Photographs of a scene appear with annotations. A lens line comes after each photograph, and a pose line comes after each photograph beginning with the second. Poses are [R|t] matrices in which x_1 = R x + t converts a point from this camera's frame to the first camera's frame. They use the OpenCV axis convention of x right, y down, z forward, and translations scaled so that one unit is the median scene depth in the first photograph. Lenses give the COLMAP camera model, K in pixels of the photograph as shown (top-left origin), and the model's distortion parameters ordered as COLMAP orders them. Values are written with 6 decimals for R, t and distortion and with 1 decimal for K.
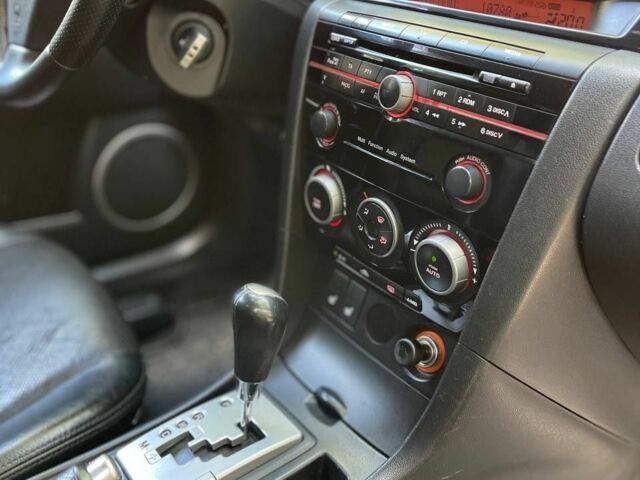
lens RADIAL K [[677.0, 0, 314.9], [0, 677.0, 238.3], [0, 0, 1]] dist [0.051073, -0.035800]
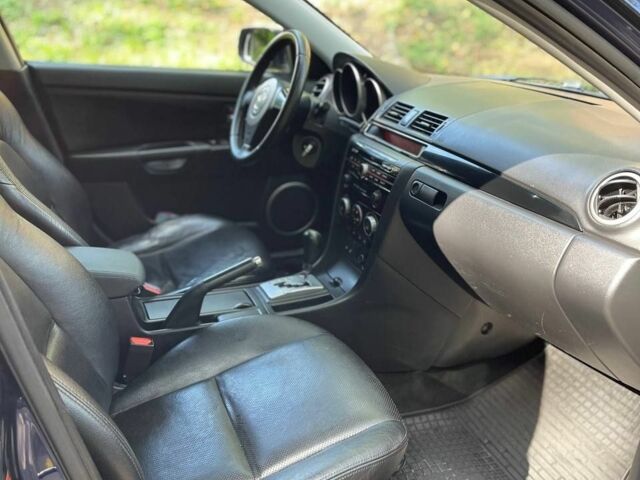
lens RADIAL K [[677.0, 0, 314.9], [0, 677.0, 238.3], [0, 0, 1]] dist [0.051073, -0.035800]
pose [[0.963109, 0.101621, -0.249186, 0.608349], [-0.131903, 0.985366, -0.107963, 0.388887], [0.234568, 0.136848, 0.962419, -1.684399]]
